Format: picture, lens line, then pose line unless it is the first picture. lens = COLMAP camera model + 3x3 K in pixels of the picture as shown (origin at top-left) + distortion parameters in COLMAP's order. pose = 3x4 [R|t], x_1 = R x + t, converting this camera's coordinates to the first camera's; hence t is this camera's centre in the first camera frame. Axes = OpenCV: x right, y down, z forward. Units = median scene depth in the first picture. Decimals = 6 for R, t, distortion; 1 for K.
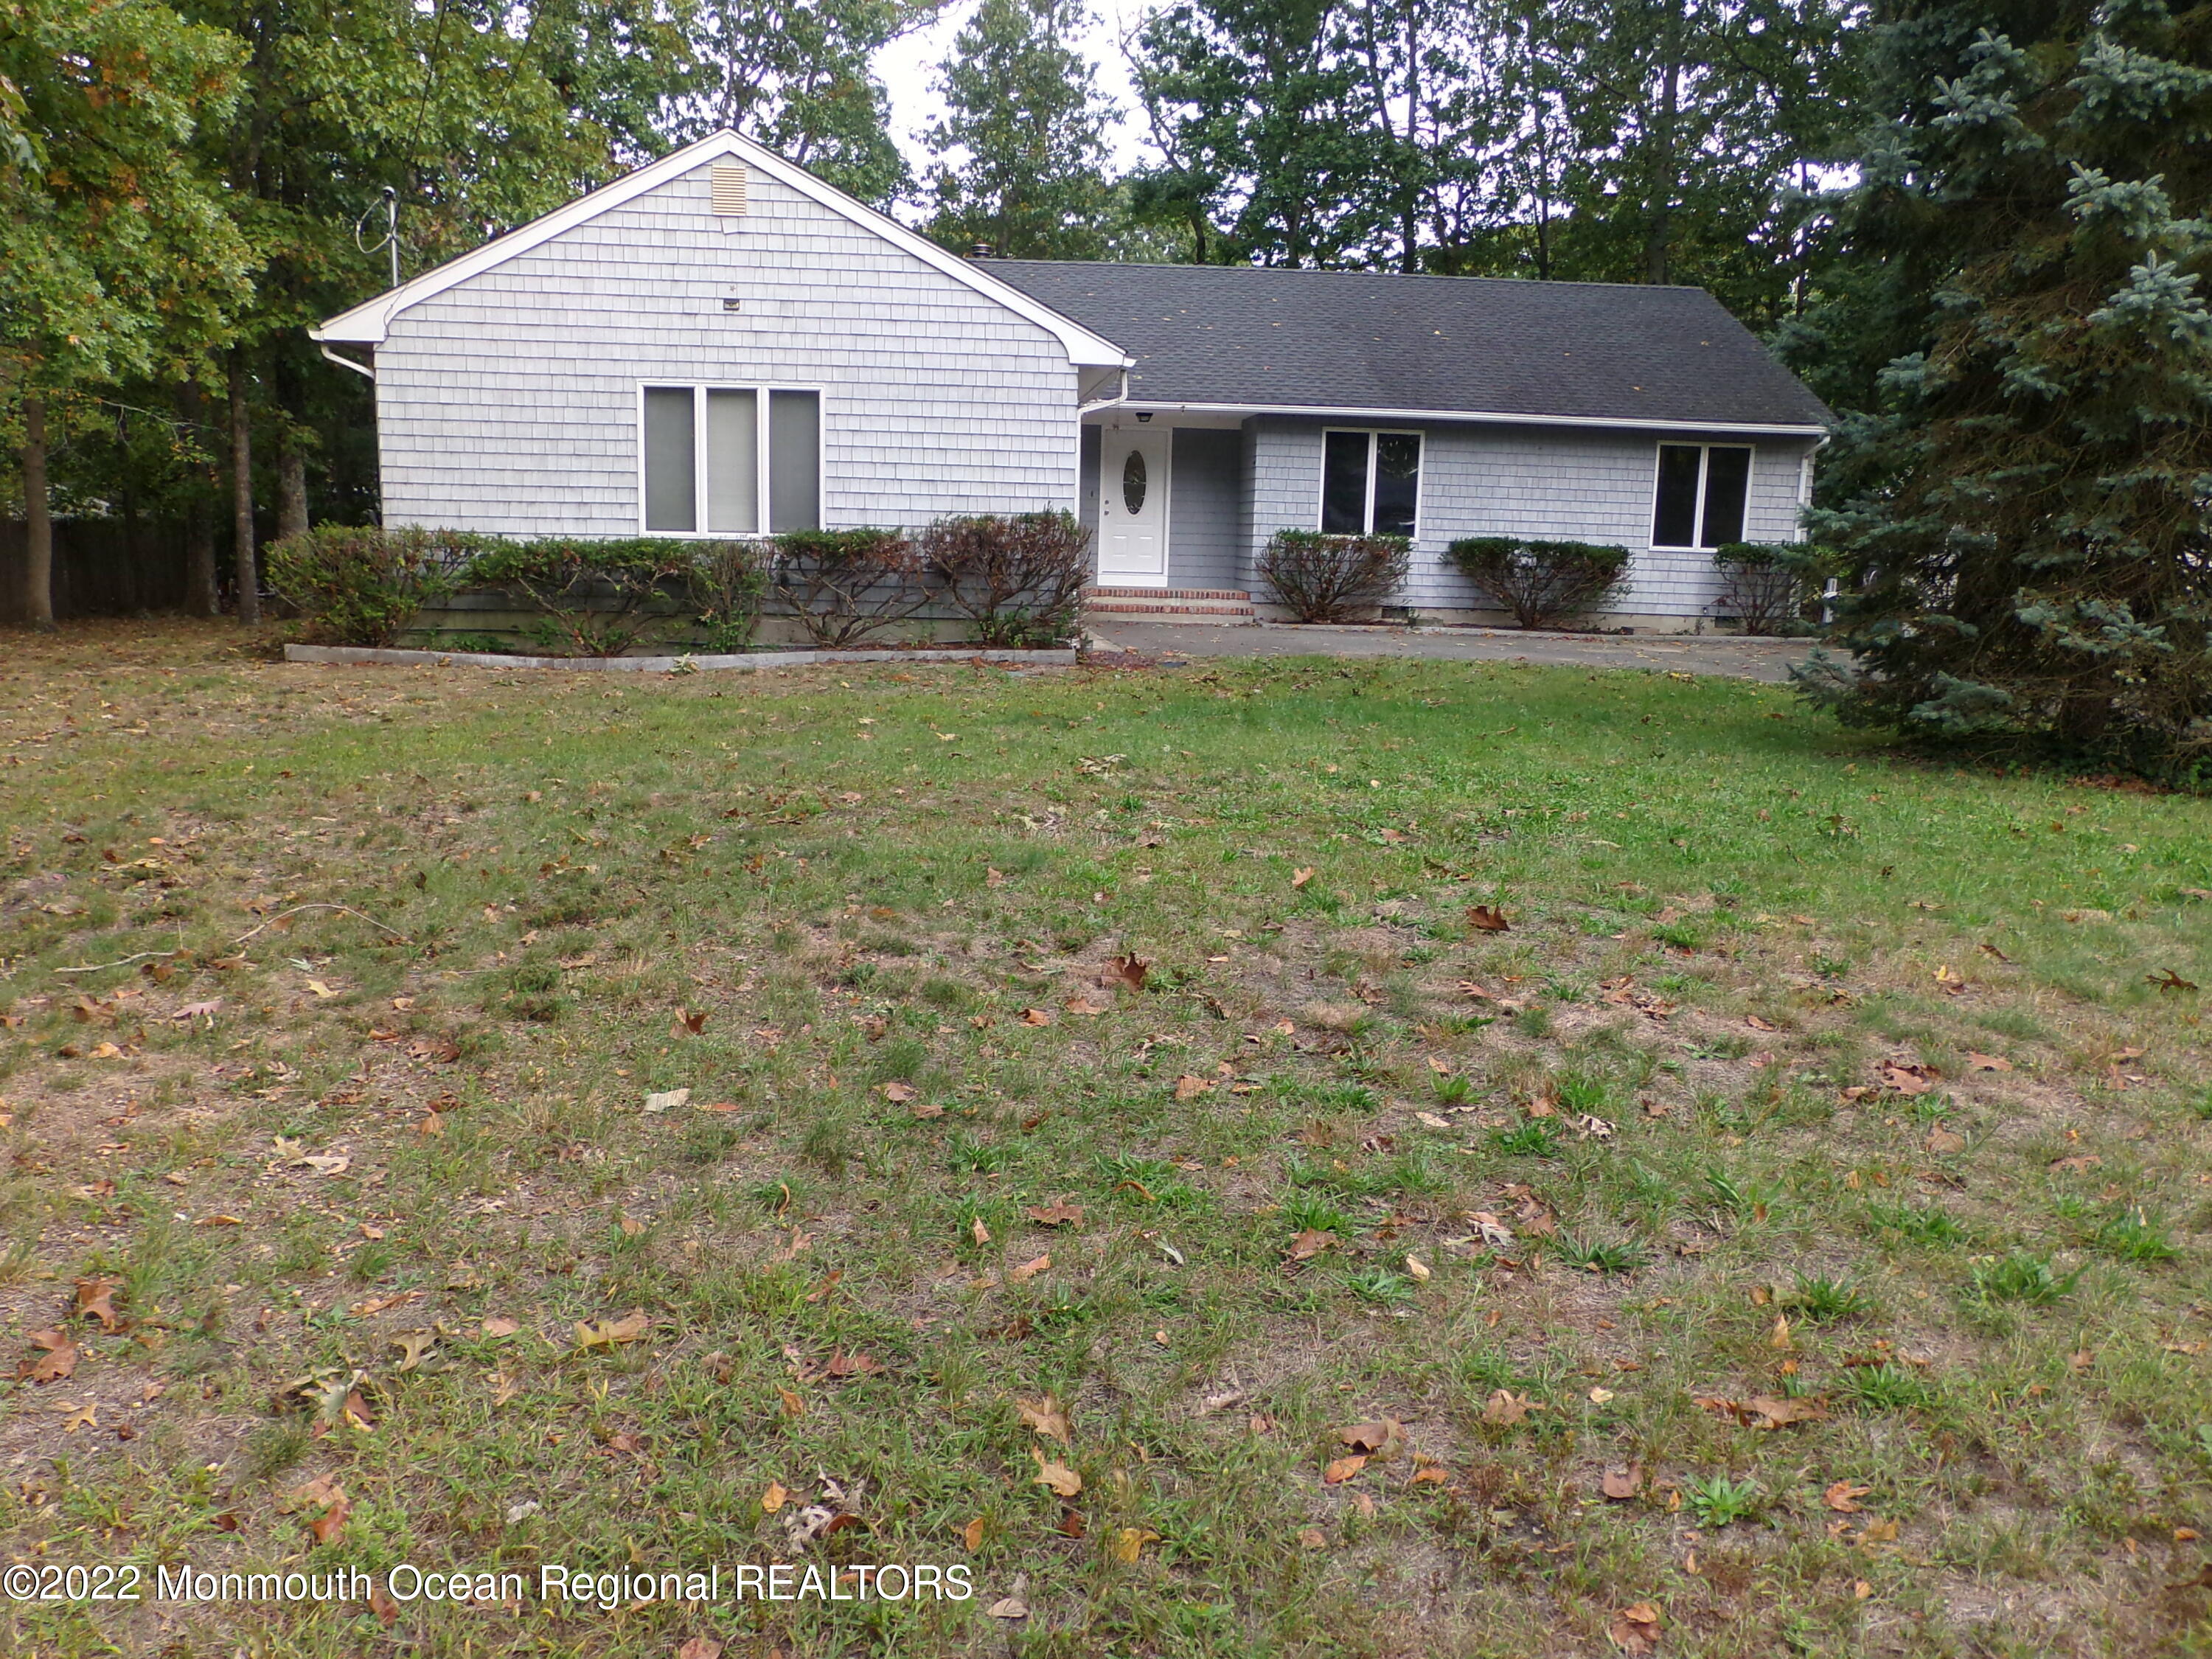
lens RADIAL K [[1706.4, 0, 1104.0], [0, 1706.4, 835.2], [0, 0, 1]] dist [-0.042601, 0.077192]
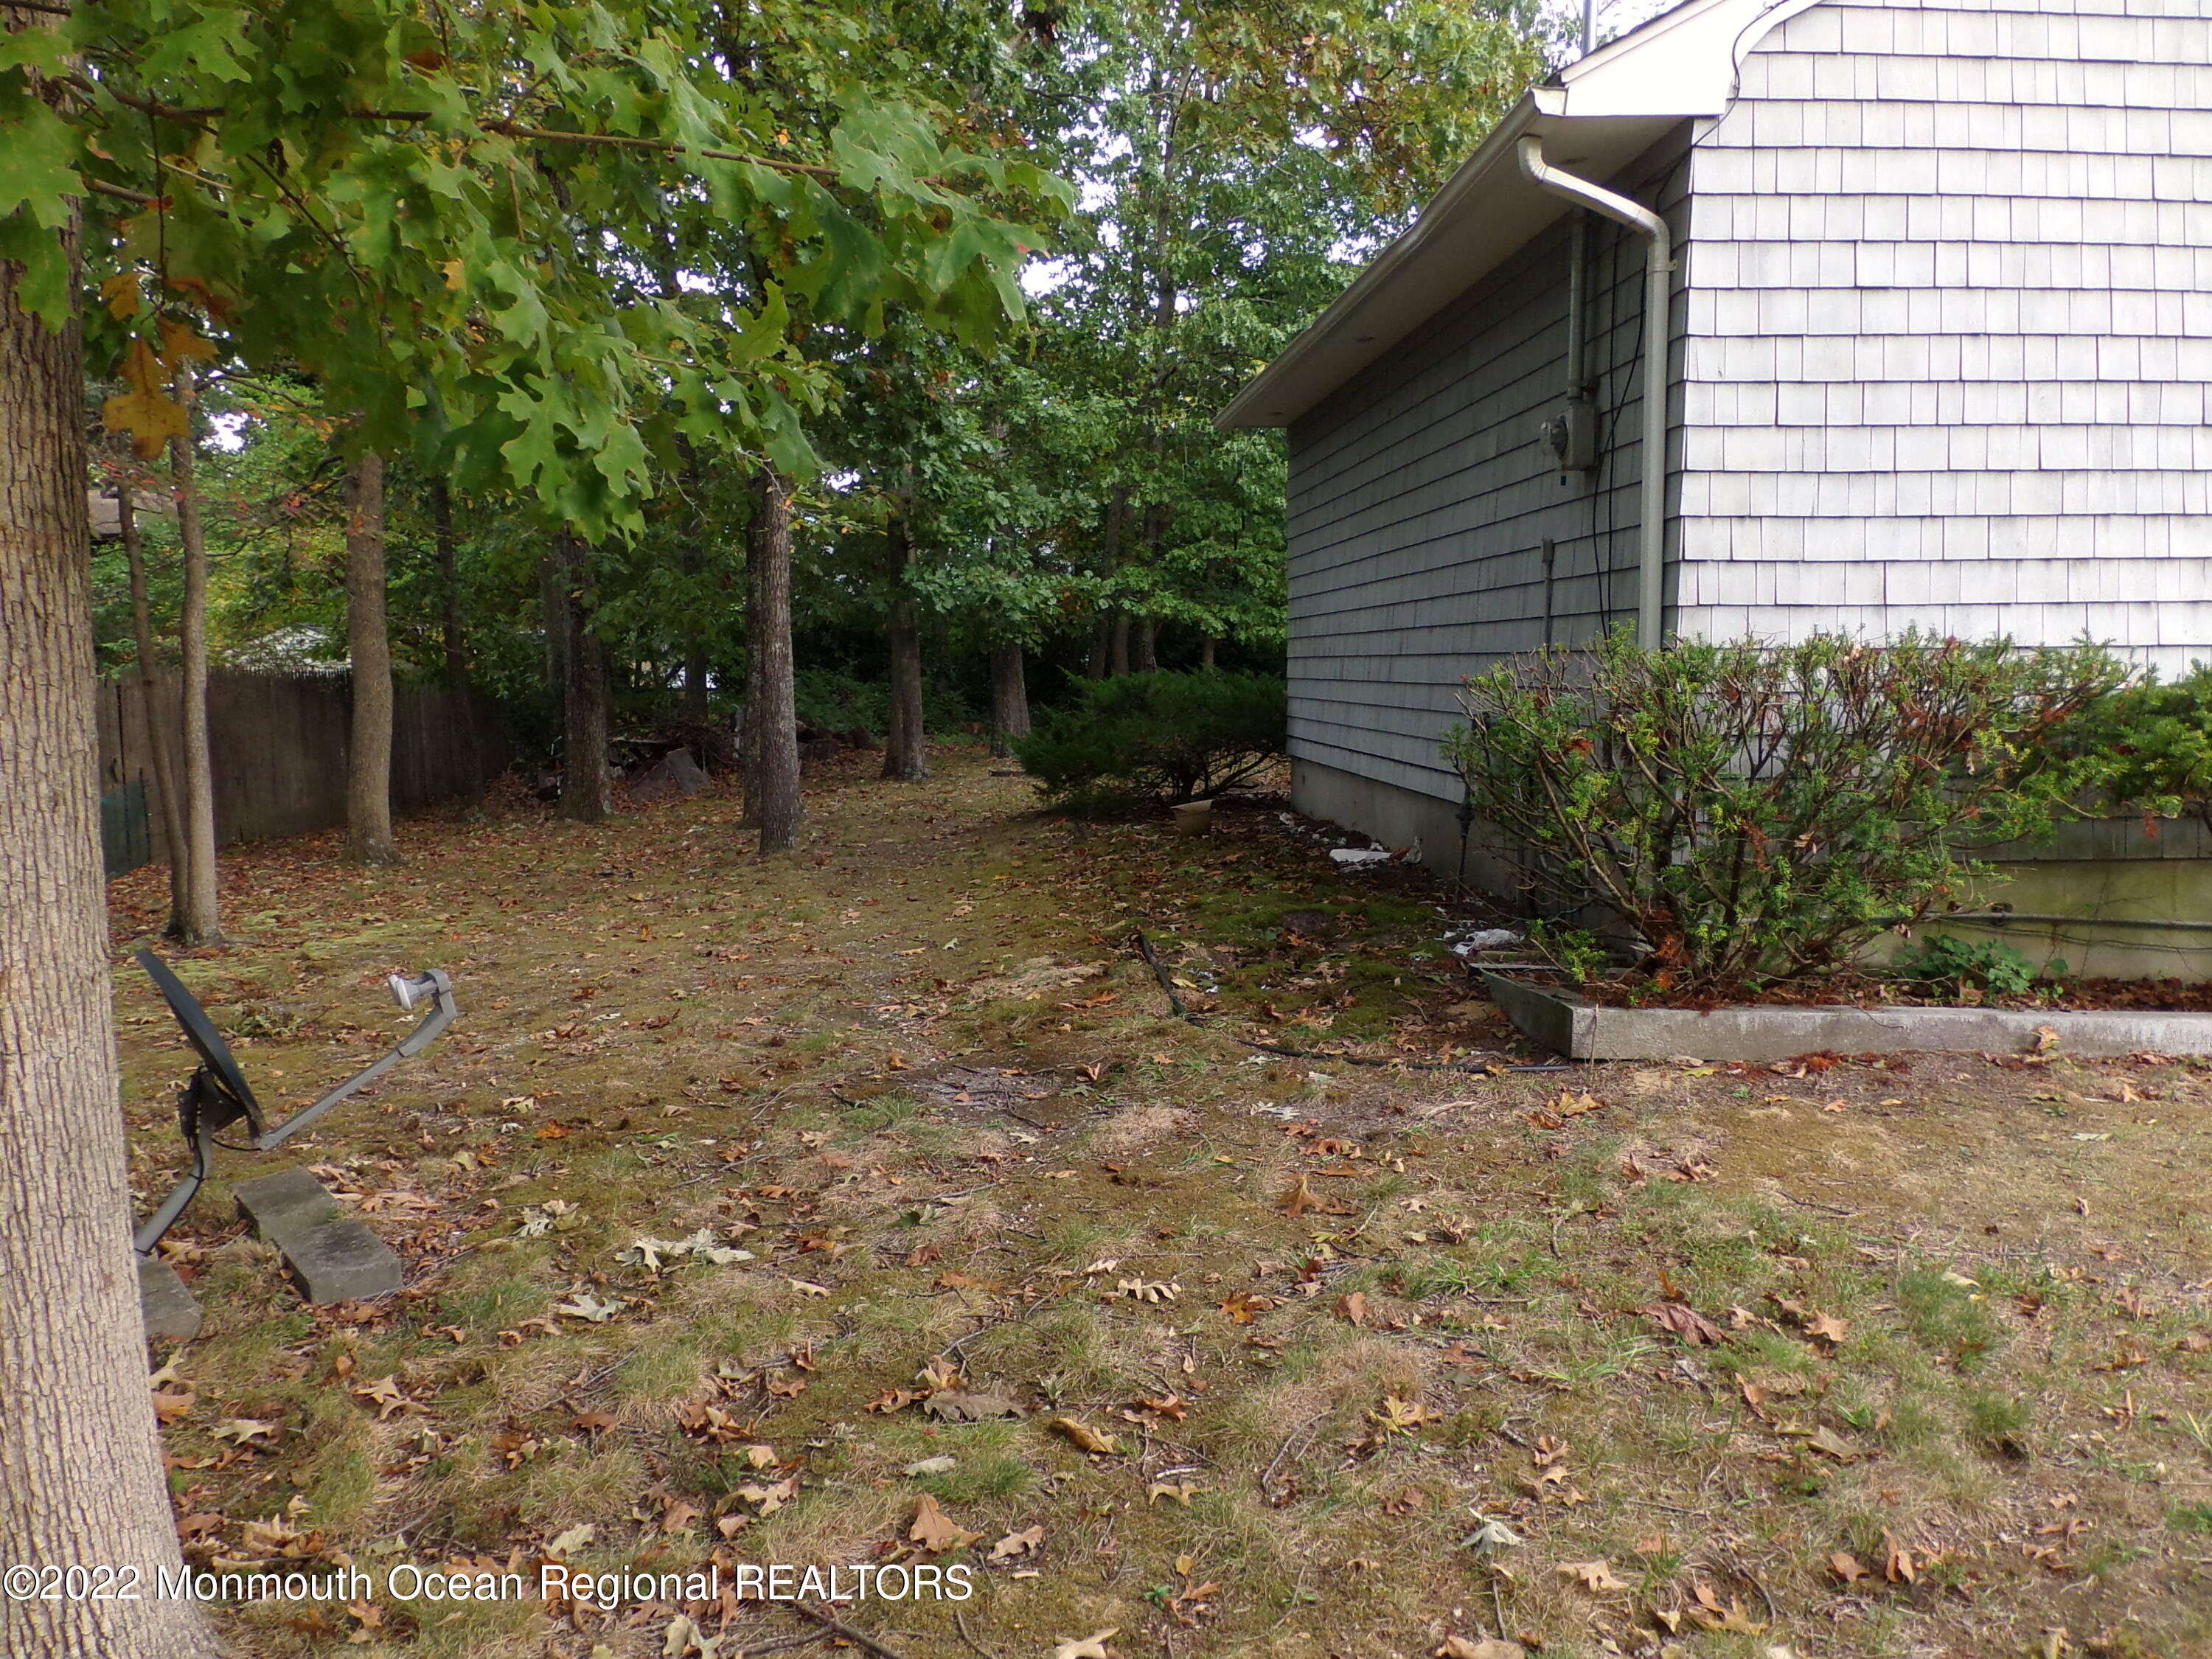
lens RADIAL K [[1706.4, 0, 1095.9], [0, 1706.4, 834.7], [0, 0, 1]] dist [-0.042601, 0.077192]
pose [[0.998600, -0.027839, -0.044975, -0.523736], [0.024227, 0.996585, -0.078941, -0.114701], [0.047019, 0.077740, 0.995864, 0.635276]]
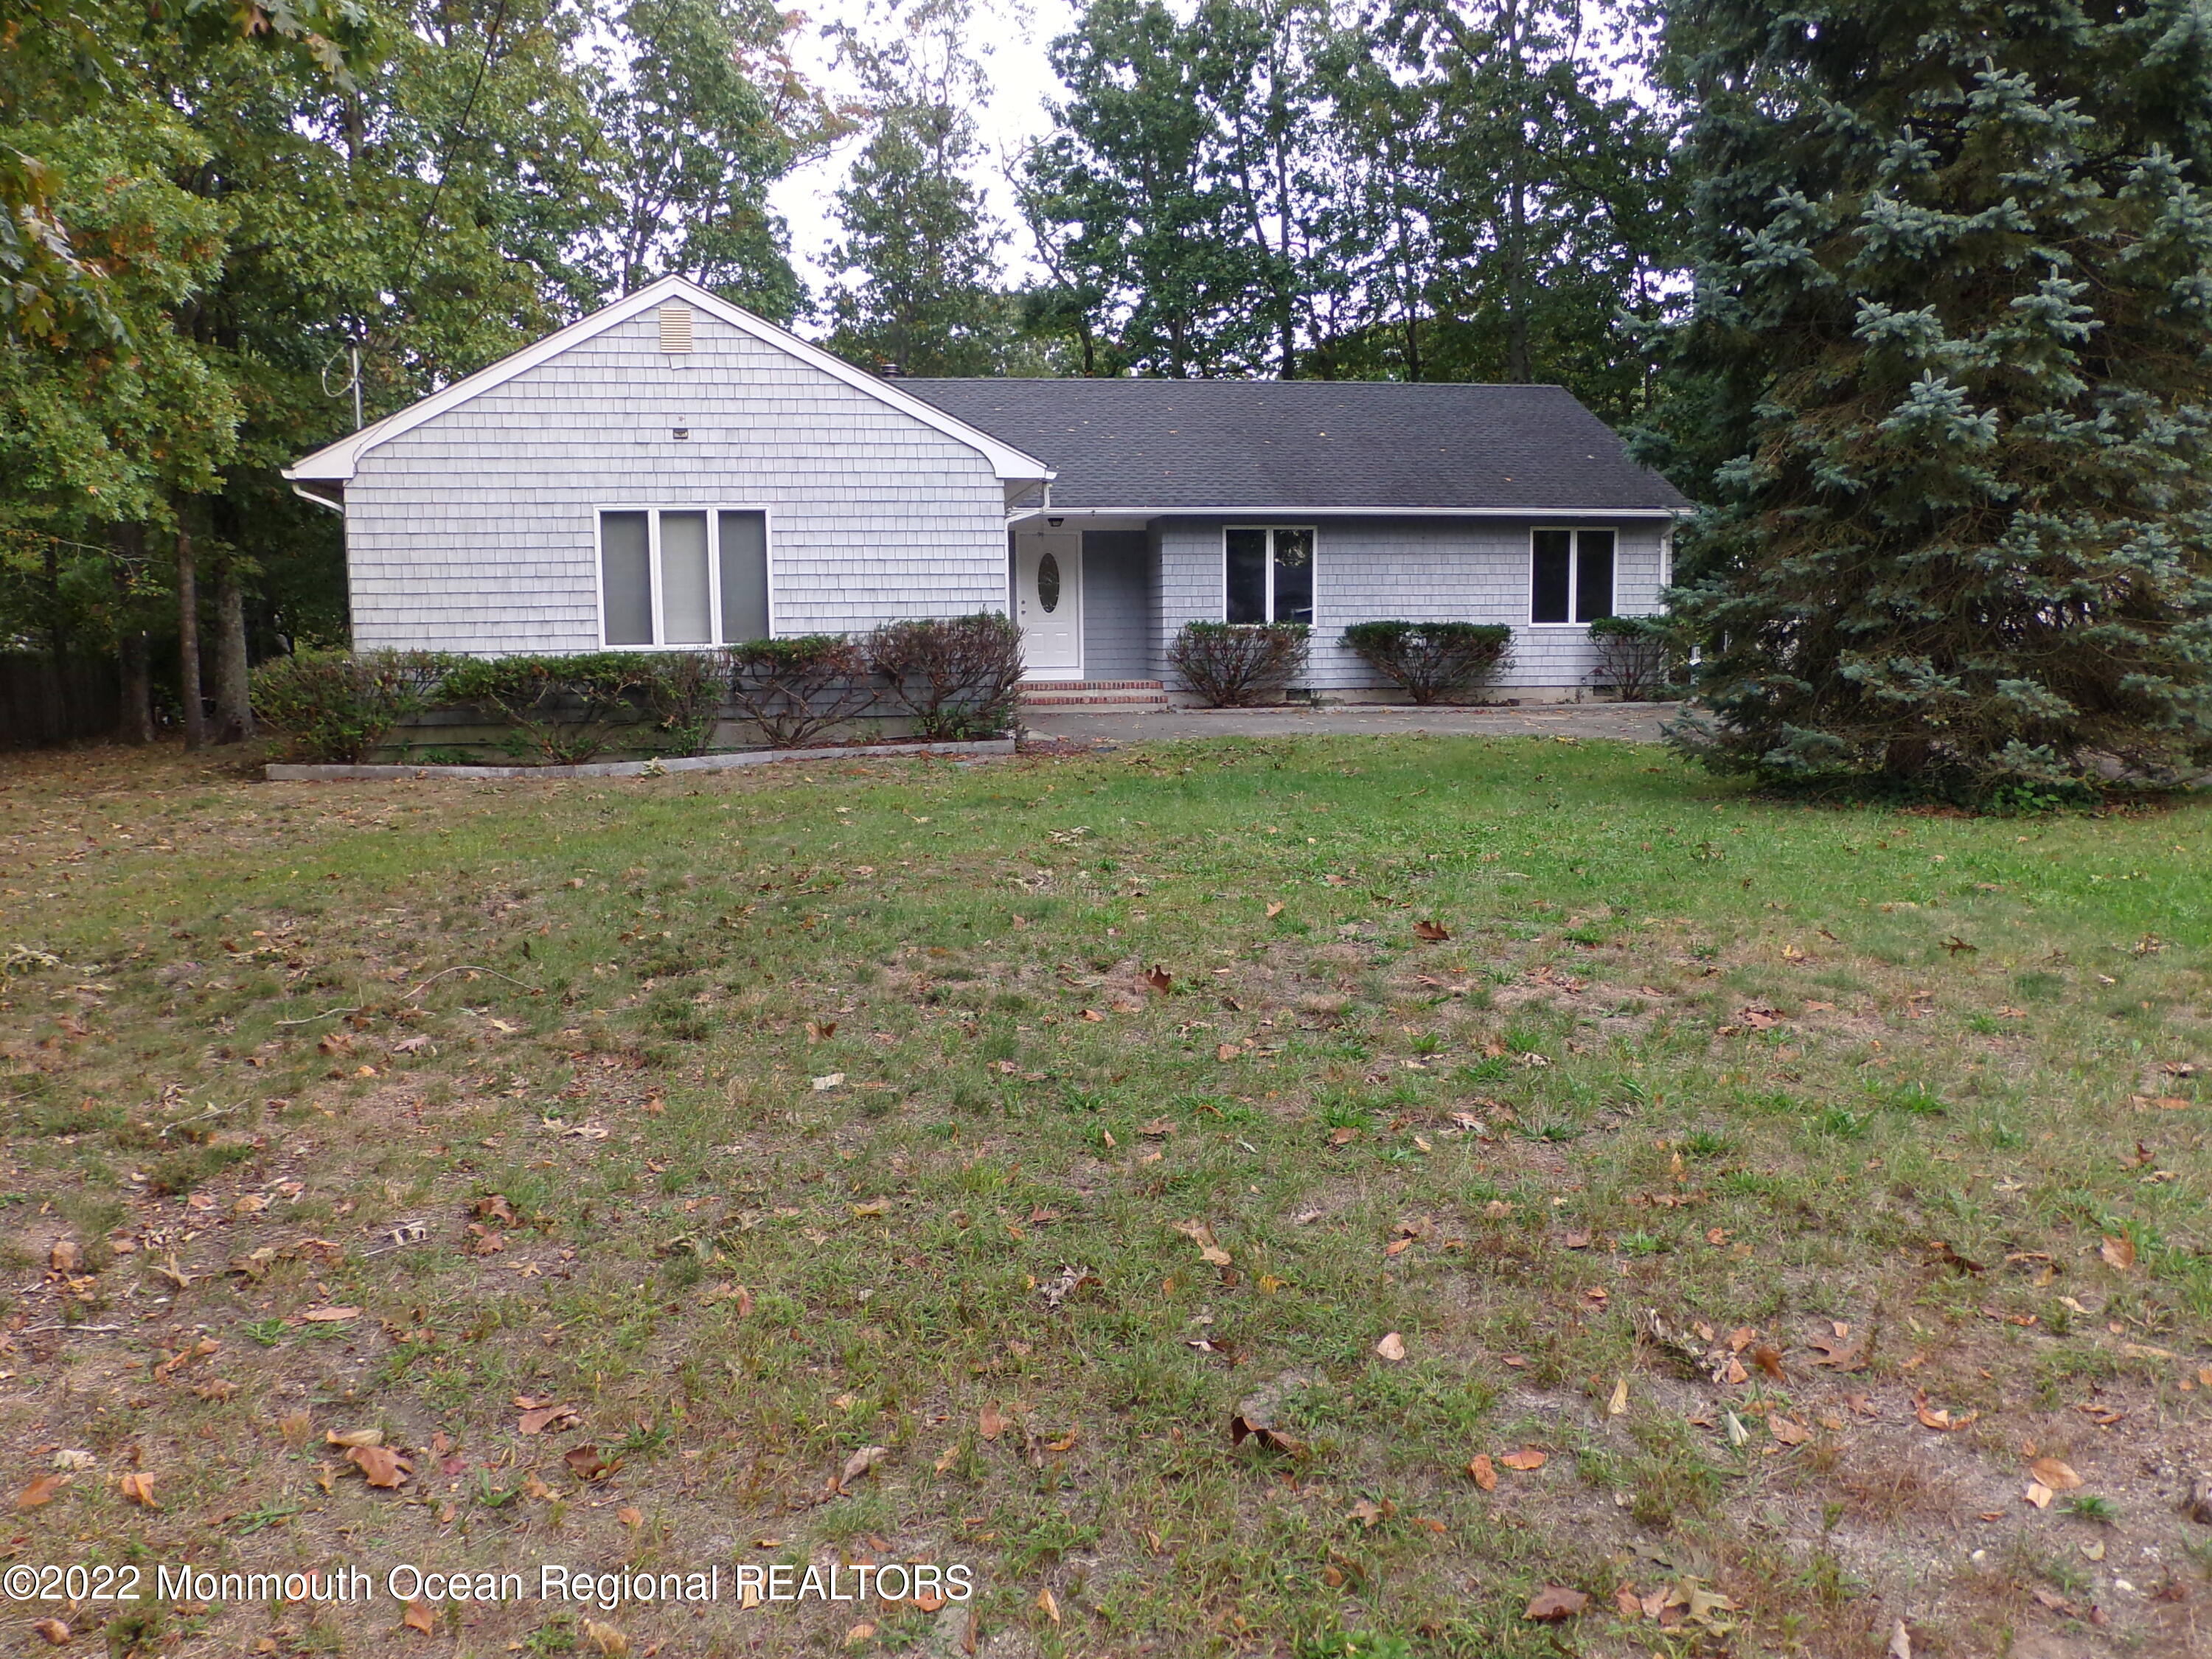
lens RADIAL K [[1706.4, 0, 1111.1], [0, 1706.4, 831.1], [0, 0, 1]] dist [-0.042601, 0.077192]
pose [[0.996861, -0.044713, 0.065335, -0.028539], [0.048348, 0.997306, -0.055164, 0.011345], [-0.062693, 0.058150, 0.996337, -0.075113]]
